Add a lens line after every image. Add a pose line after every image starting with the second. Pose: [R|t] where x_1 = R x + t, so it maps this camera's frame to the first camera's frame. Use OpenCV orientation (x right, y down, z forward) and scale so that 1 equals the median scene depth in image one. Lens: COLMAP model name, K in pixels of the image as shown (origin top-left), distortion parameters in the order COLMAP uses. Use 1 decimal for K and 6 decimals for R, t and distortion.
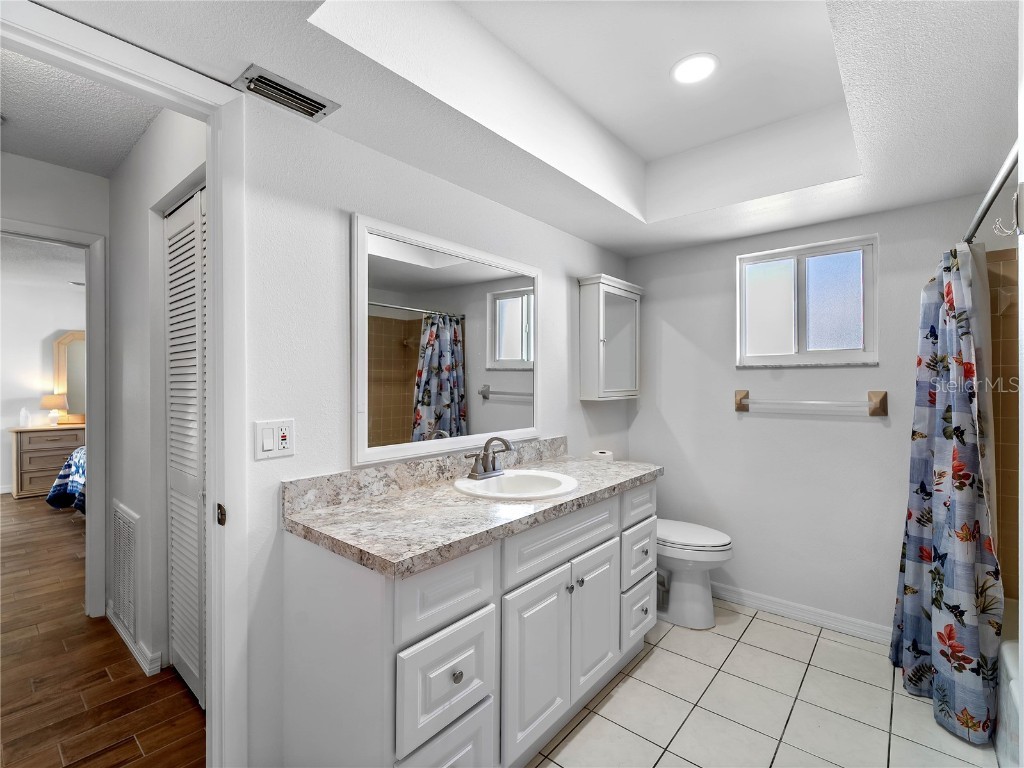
lens RADIAL K [[465.8, 0, 514.4], [0, 465.8, 388.9], [0, 0, 1]] dist [0.000466, -0.003911]
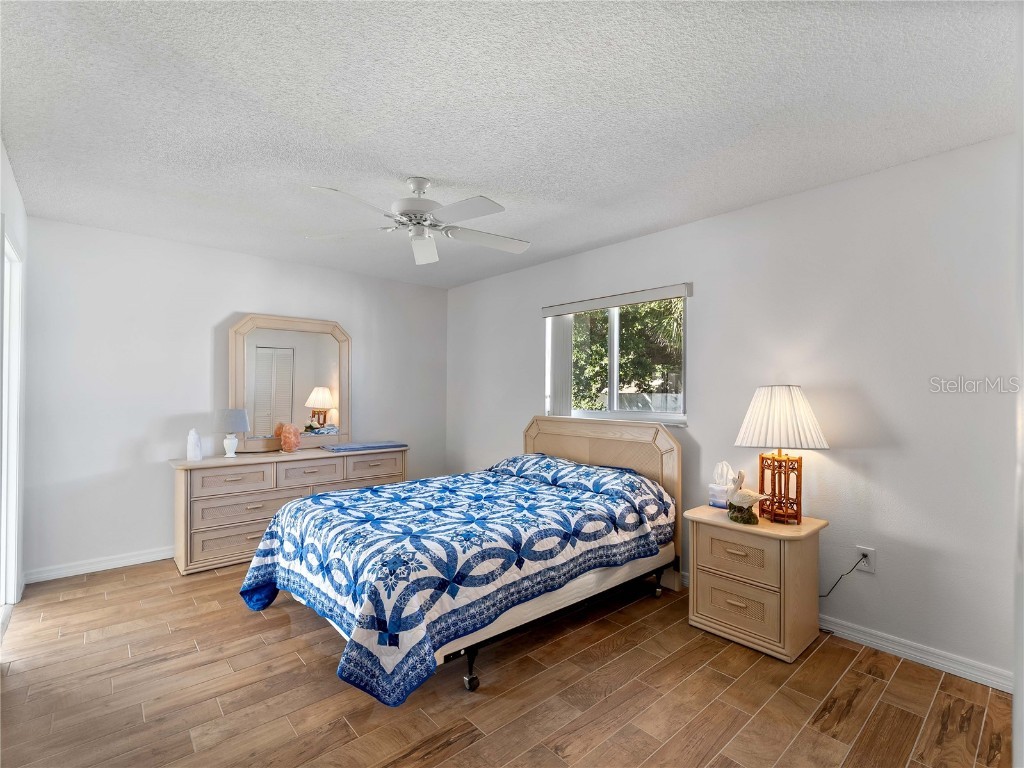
lens RADIAL K [[465.8, 0, 514.4], [0, 465.8, 388.9], [0, 0, 1]] dist [0.000466, -0.003911]
pose [[0.989670, -0.002236, -0.143346, -0.577371], [0.000719, 0.999943, -0.010640, -0.010481], [0.143362, 0.010427, 0.989615, 0.465460]]
